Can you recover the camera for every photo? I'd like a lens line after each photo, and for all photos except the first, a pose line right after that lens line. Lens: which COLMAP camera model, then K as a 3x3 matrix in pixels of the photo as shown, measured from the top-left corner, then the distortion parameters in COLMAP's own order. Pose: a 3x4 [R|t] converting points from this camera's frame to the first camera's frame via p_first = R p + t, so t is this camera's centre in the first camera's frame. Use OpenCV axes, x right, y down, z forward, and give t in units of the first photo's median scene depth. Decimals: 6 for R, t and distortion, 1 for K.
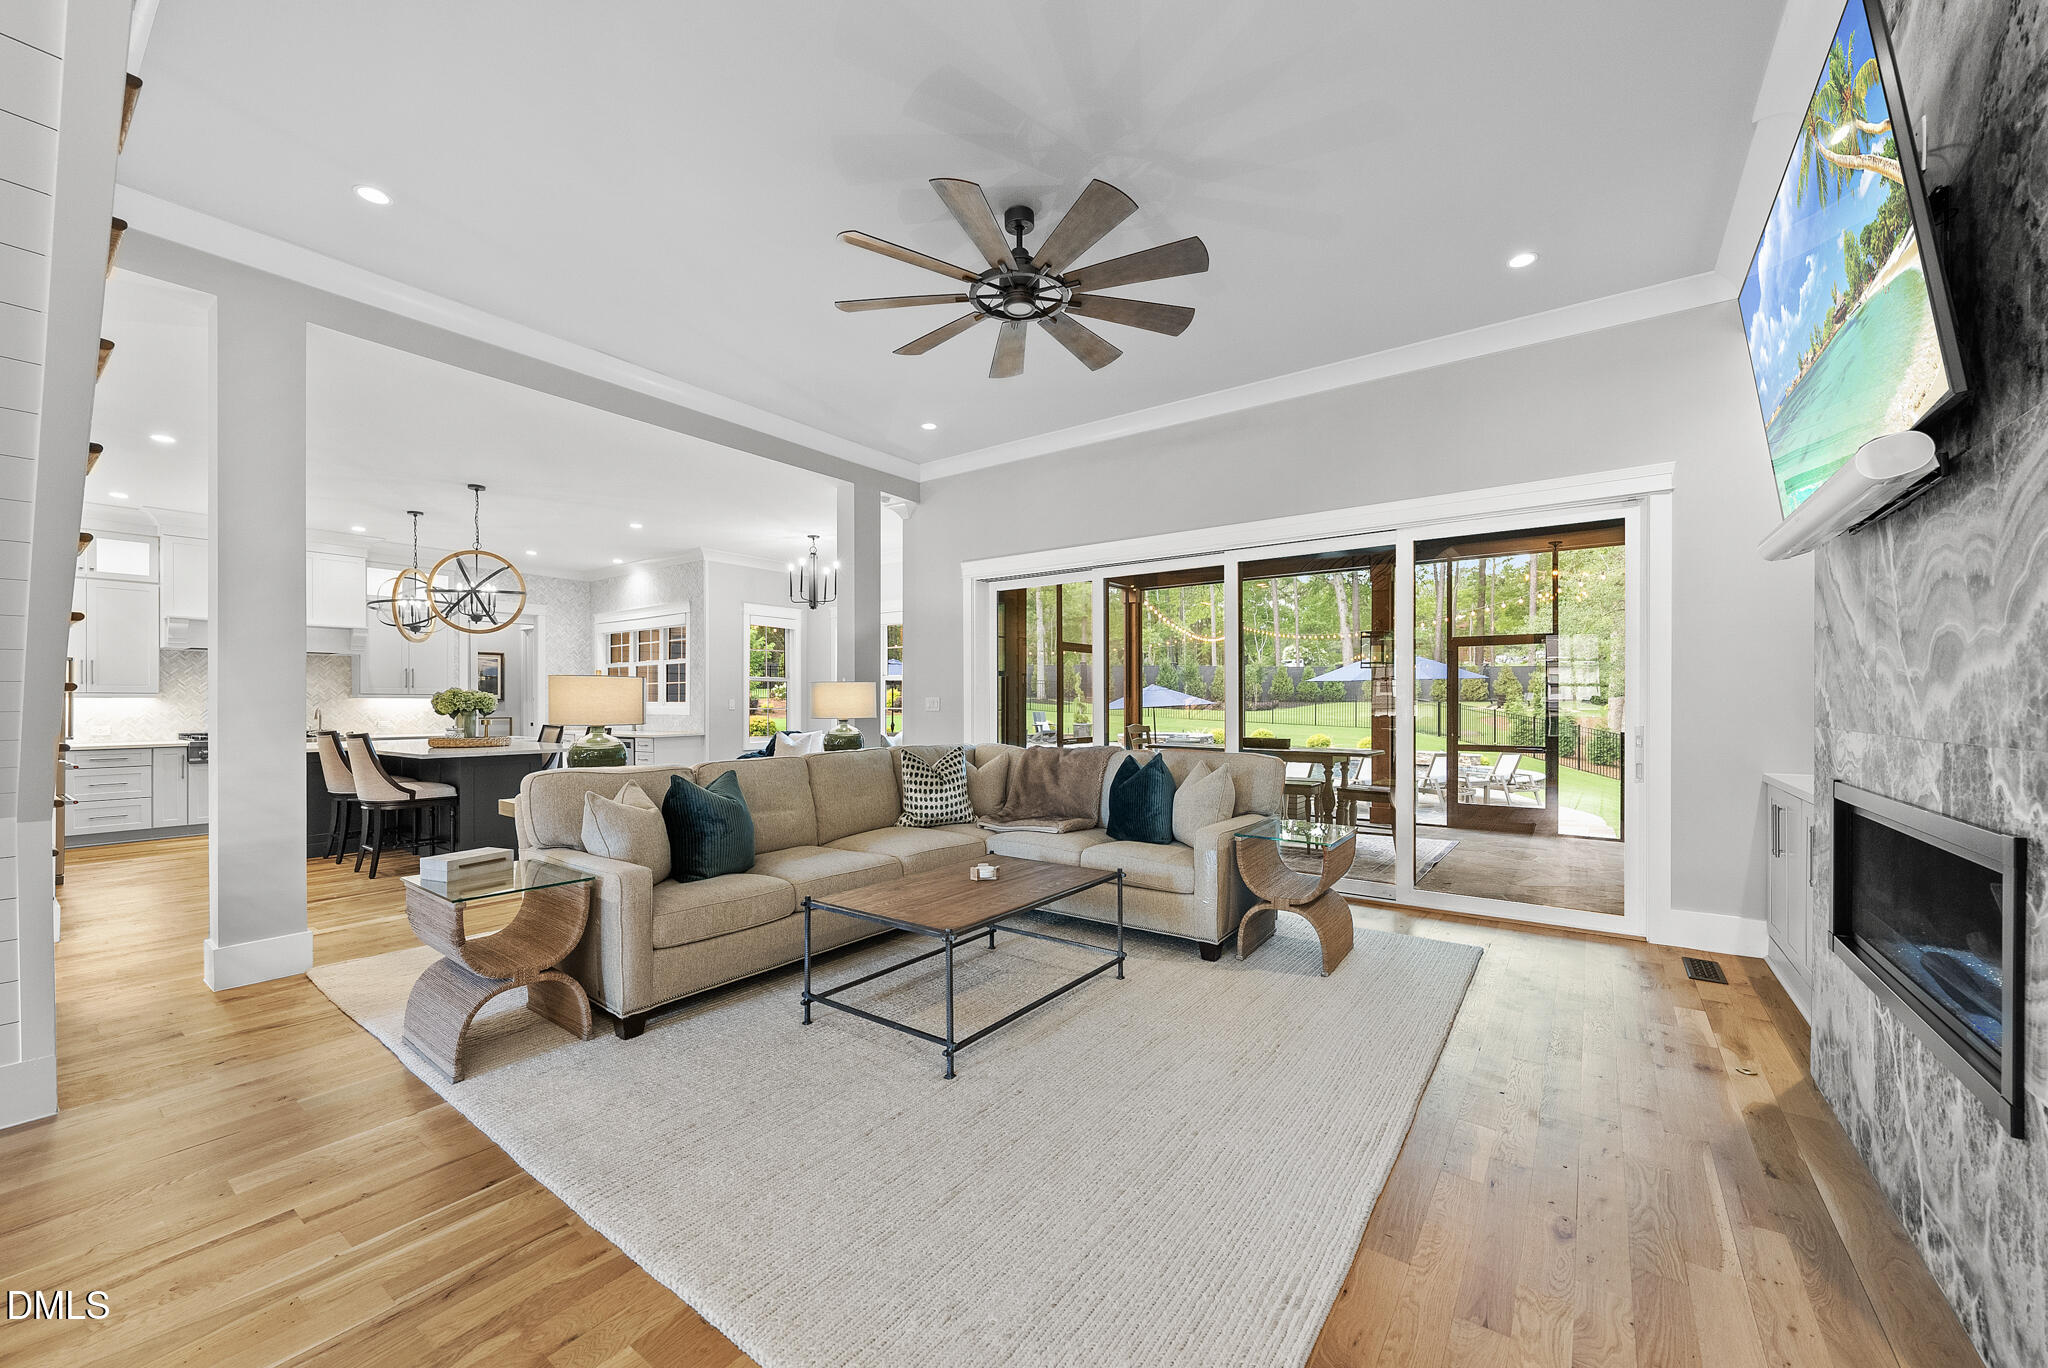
lens RADIAL K [[773.6, 0, 1018.7], [0, 773.6, 688.9], [0, 0, 1]] dist [0.000775, 0.000143]
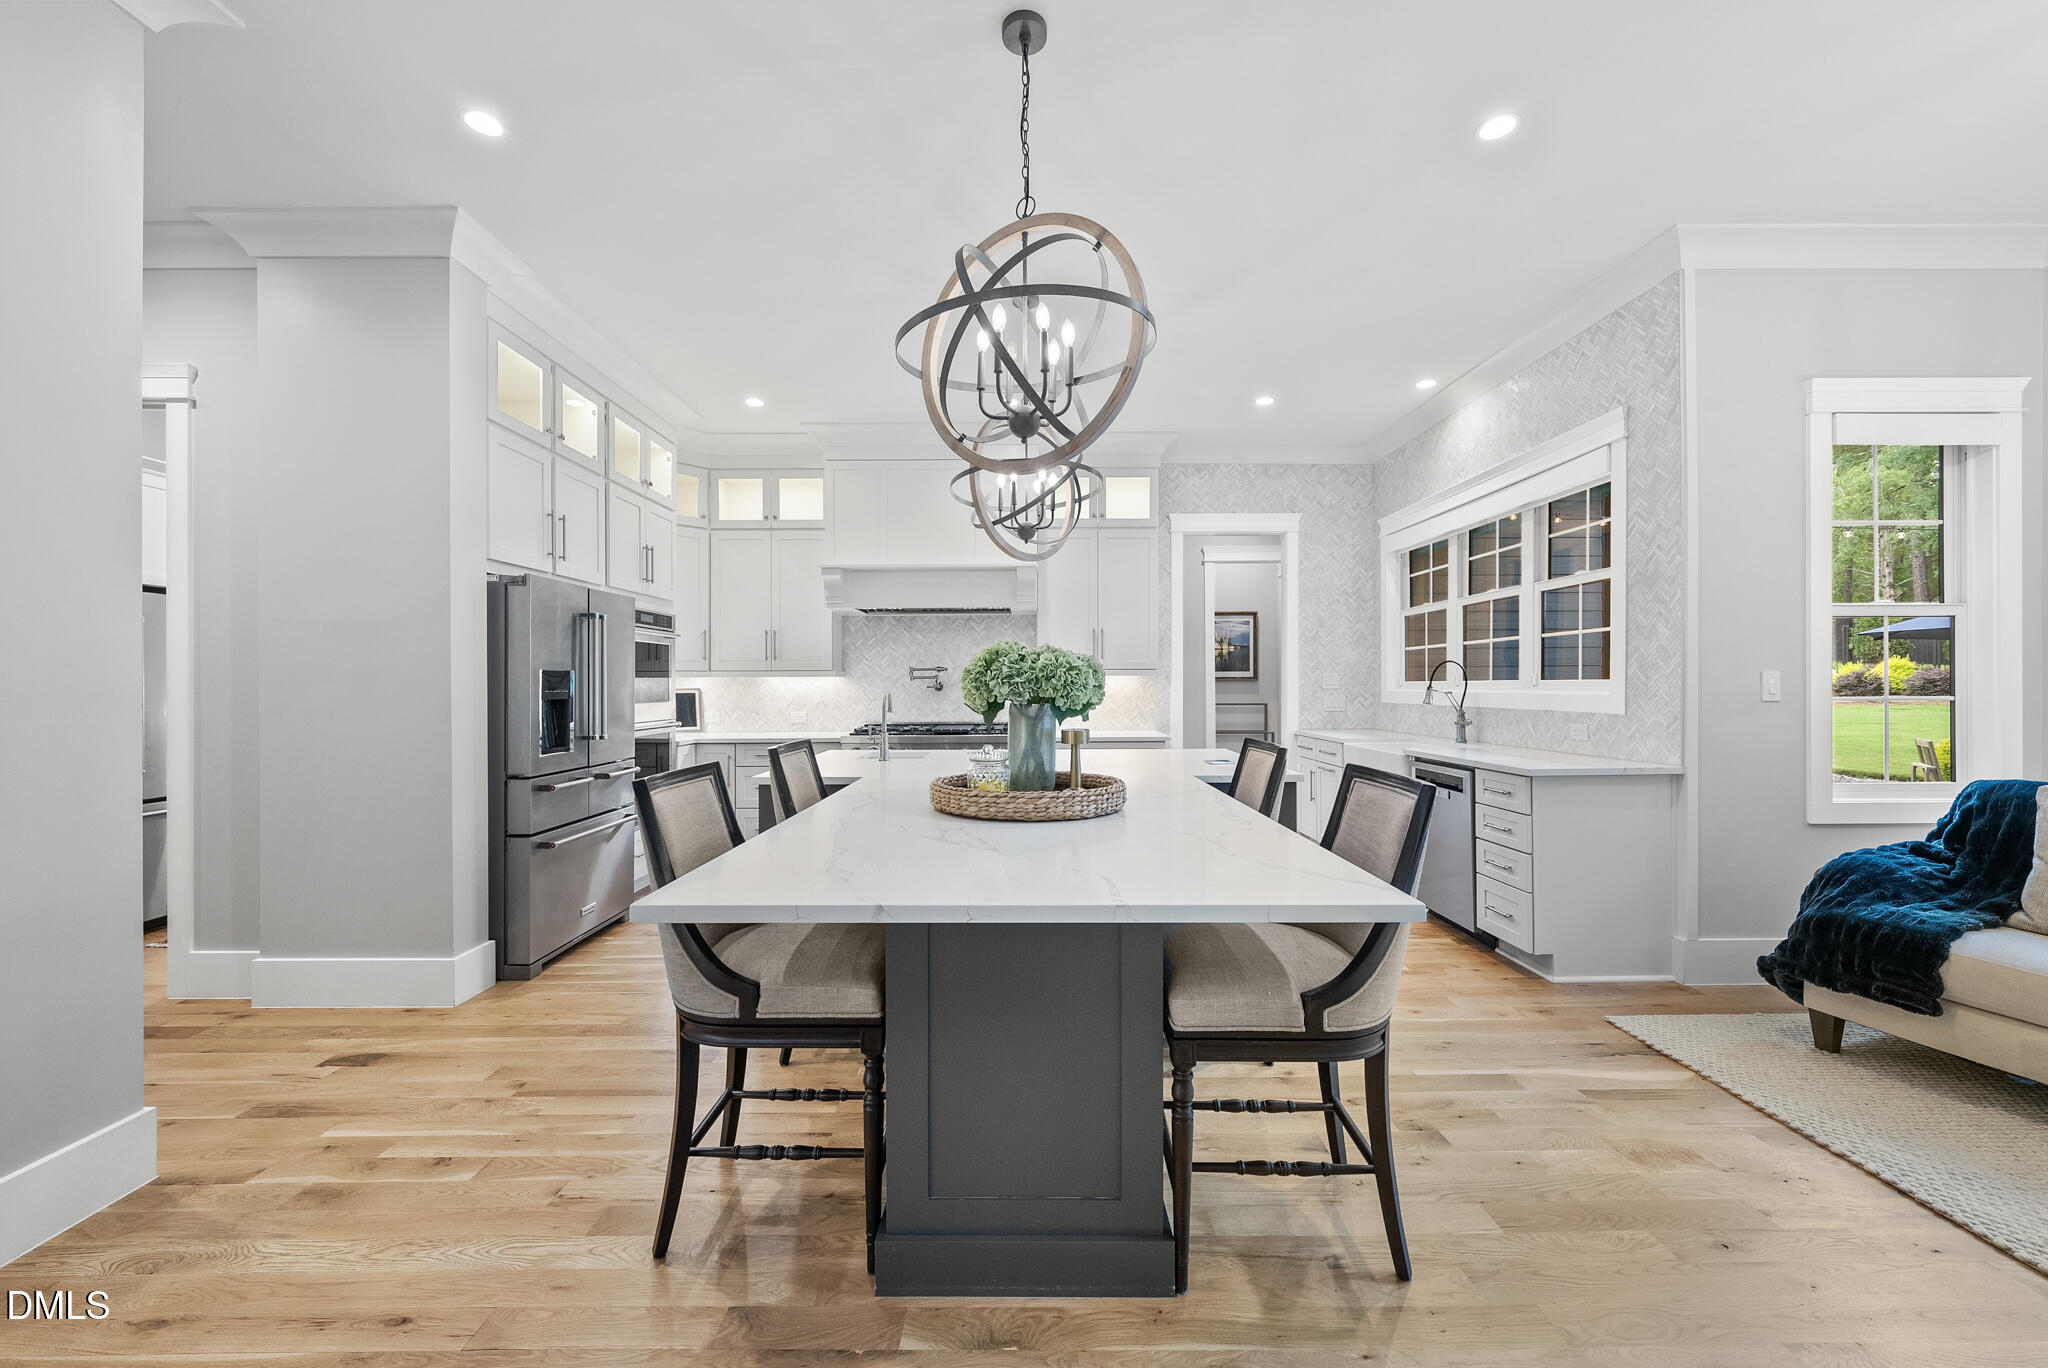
lens RADIAL K [[773.6, 0, 1018.7], [0, 773.6, 688.9], [0, 0, 1]] dist [0.000775, 0.000143]
pose [[0.582274, 0.005477, -0.812974, -0.275333], [0.015930, 0.999708, 0.018144, 0.009715], [0.812836, -0.023515, 0.582017, 0.514689]]
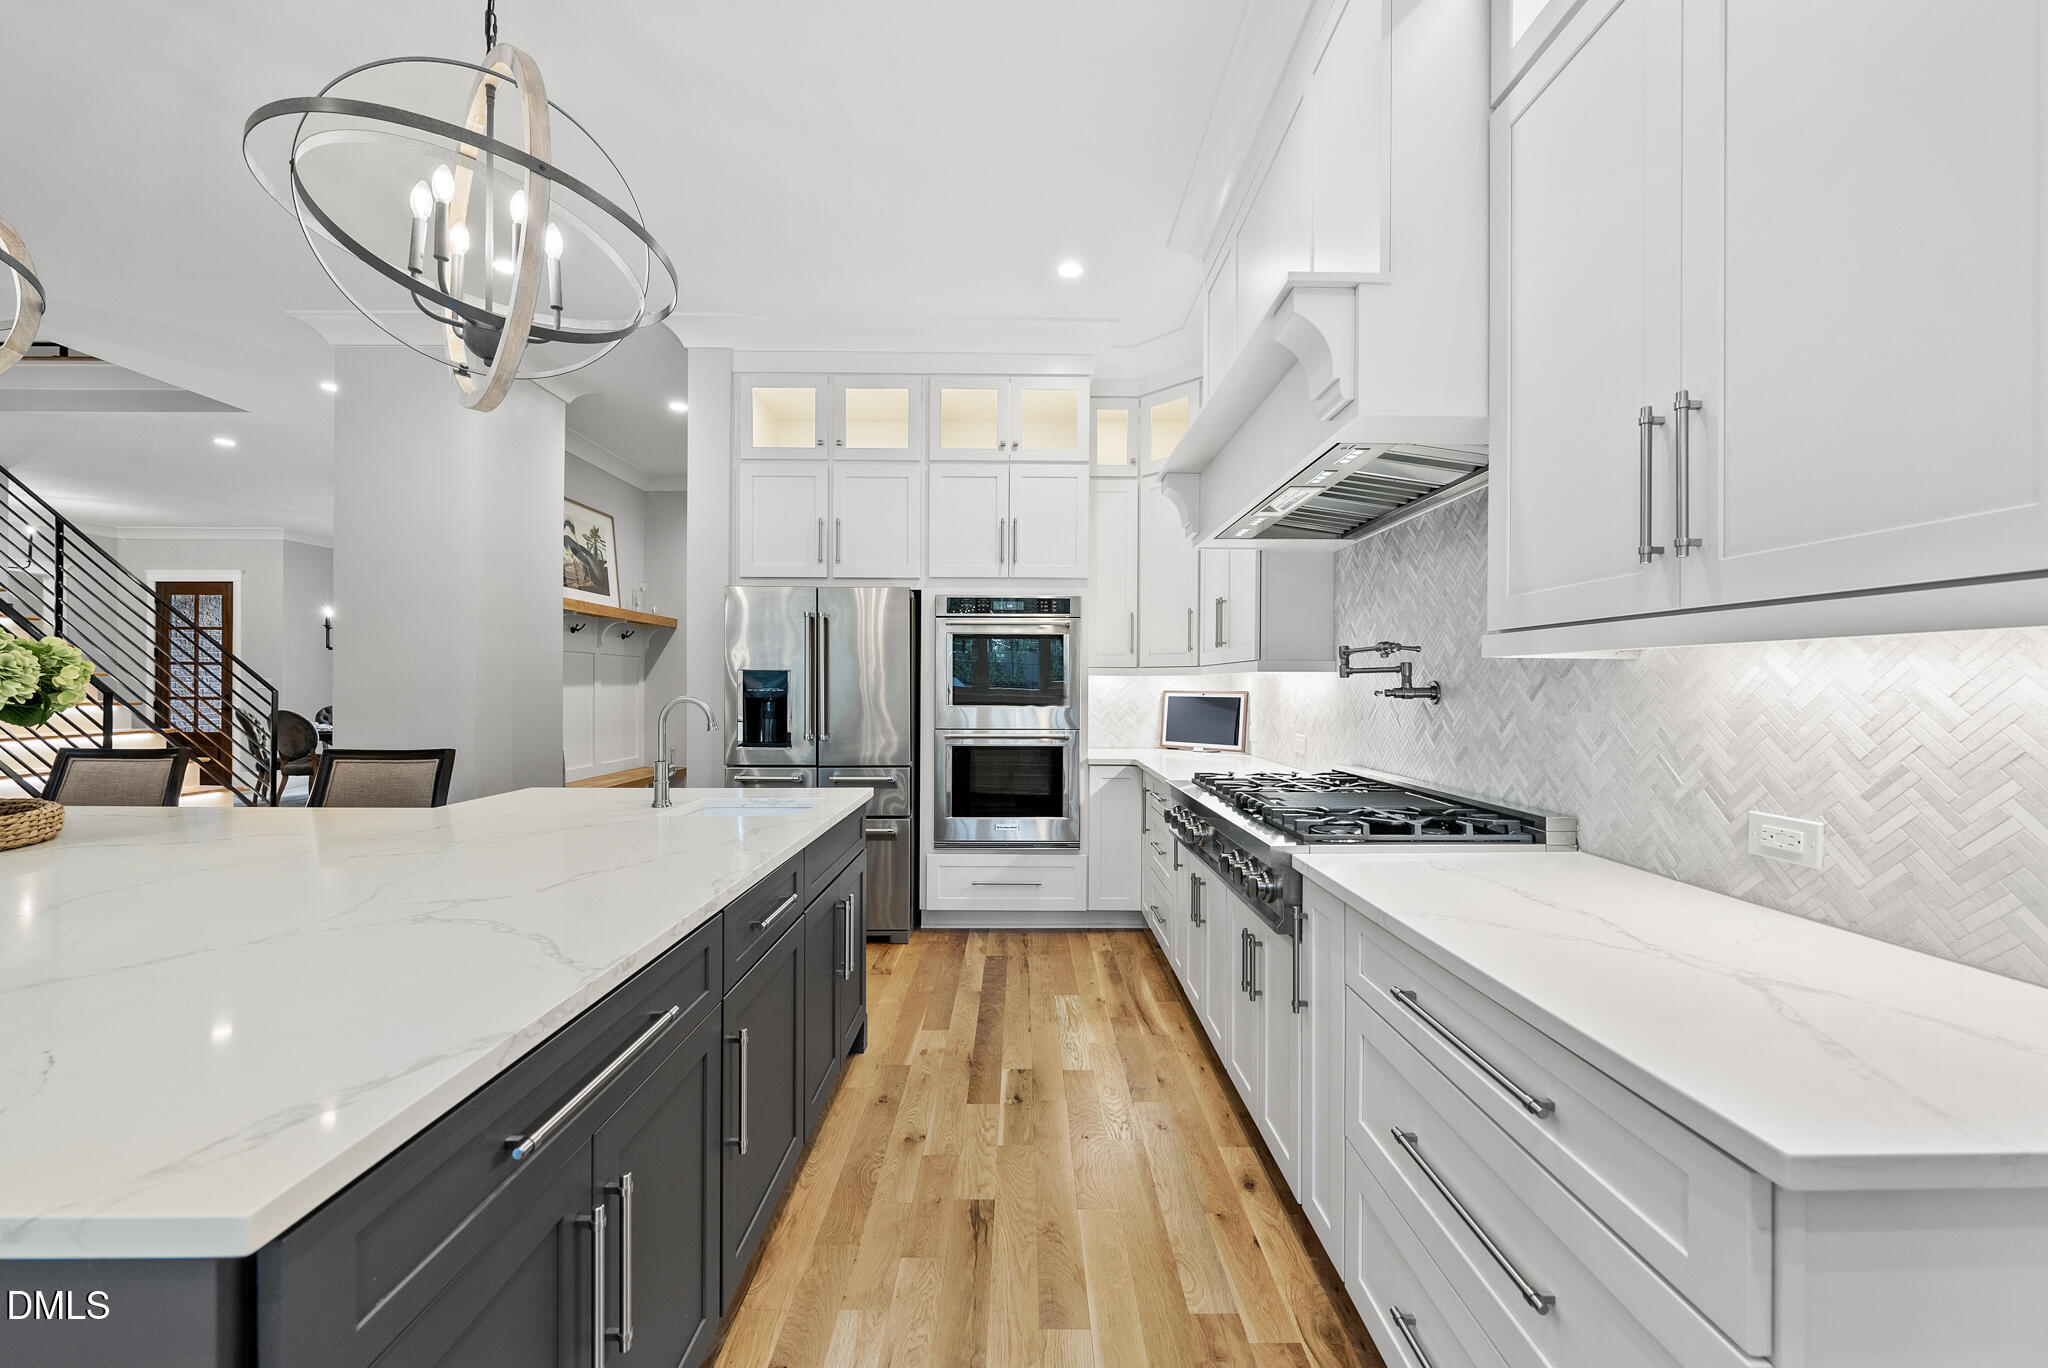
lens RADIAL K [[757.2, 0, 1030.5], [0, 757.2, 683.1], [0, 0, 1]] dist [-0.000580, -0.000155]
pose [[-0.799456, 0.000739, -0.600724, -0.572305], [0.011130, 0.999846, -0.013583, 0.017174], [0.600621, -0.017545, -0.799341, 0.932672]]
